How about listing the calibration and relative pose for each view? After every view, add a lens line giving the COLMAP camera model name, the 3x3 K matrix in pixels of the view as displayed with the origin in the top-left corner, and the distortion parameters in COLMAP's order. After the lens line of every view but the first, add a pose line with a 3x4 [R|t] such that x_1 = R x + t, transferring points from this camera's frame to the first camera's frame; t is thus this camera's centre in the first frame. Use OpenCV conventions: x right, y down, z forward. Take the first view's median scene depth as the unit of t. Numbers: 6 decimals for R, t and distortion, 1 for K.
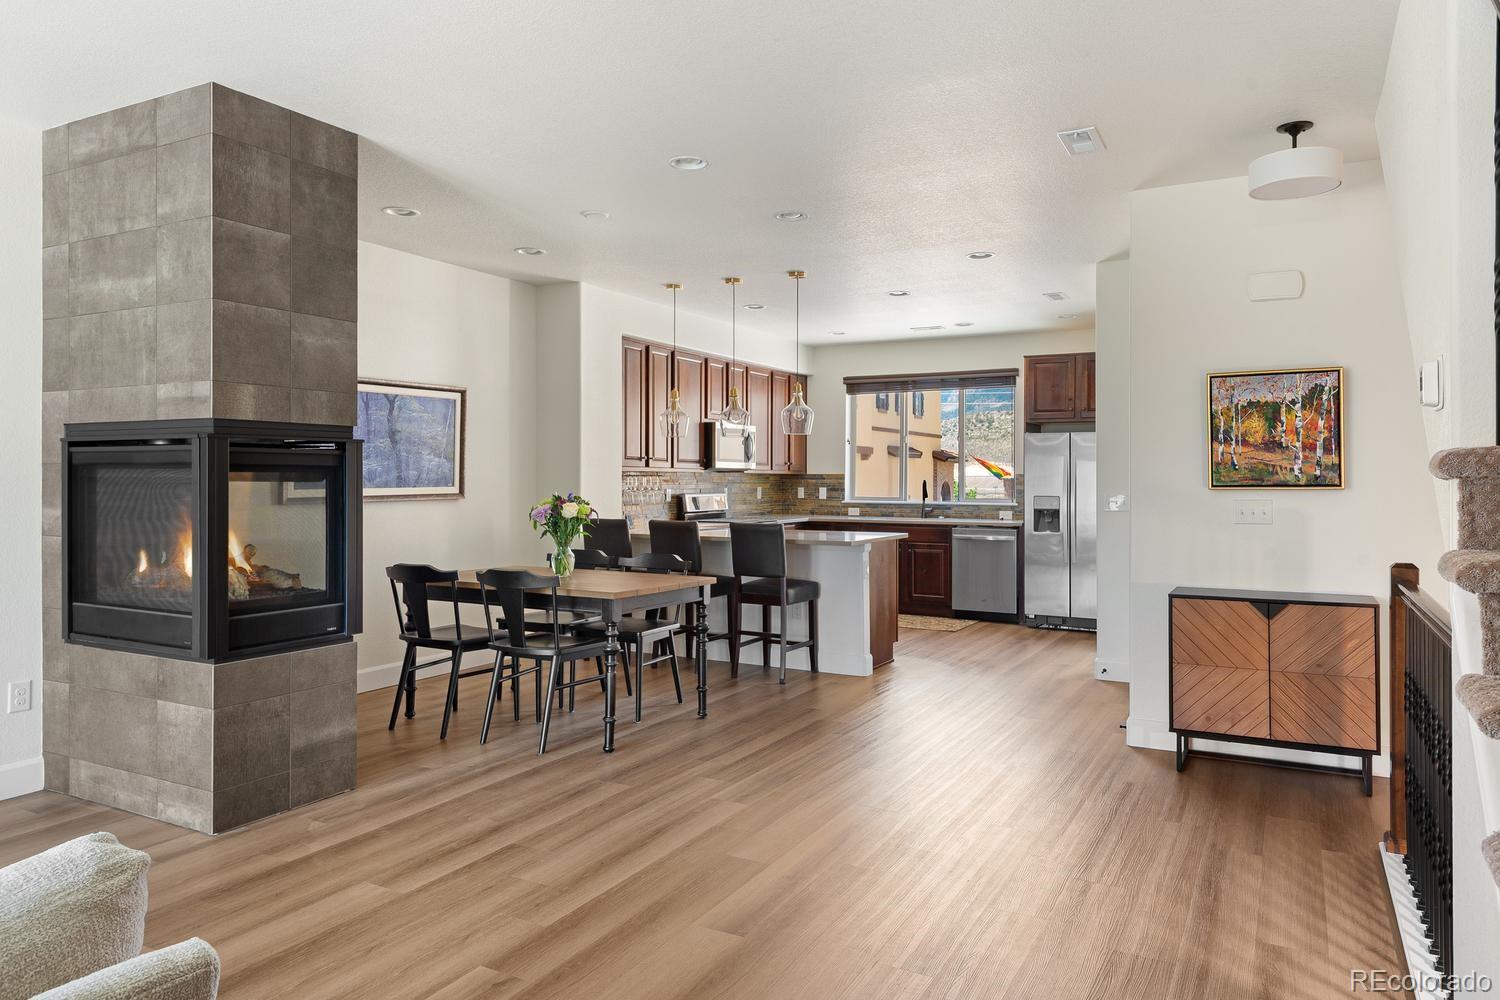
lens RADIAL K [[982.5, 0, 750.1], [0, 982.5, 492.7], [0, 0, 1]] dist [0.001396, 0.000588]
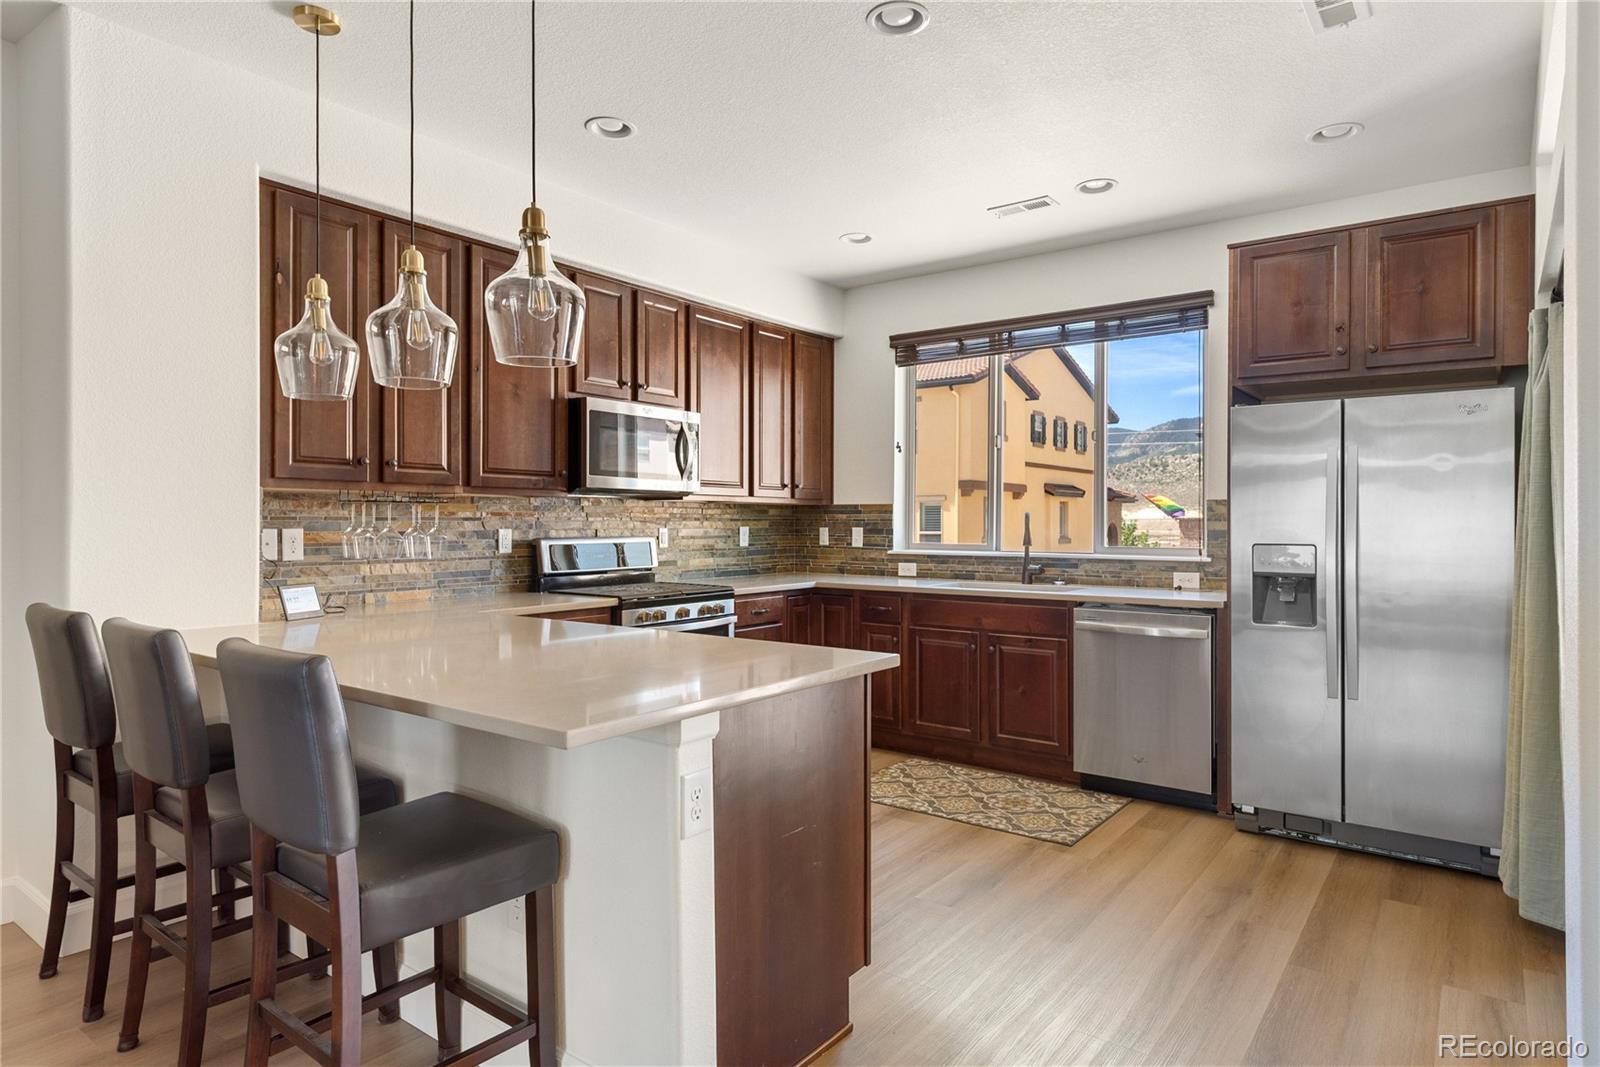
lens RADIAL K [[914.7, 0, 800.0], [0, 914.7, 533.5], [0, 0, 1]] dist [0.001869, 0.000174]
pose [[0.990275, -0.001129, -0.139116, 0.139234], [0.000847, 0.999997, -0.002084, -0.000663], [0.139118, 0.001946, 0.990274, 0.547671]]
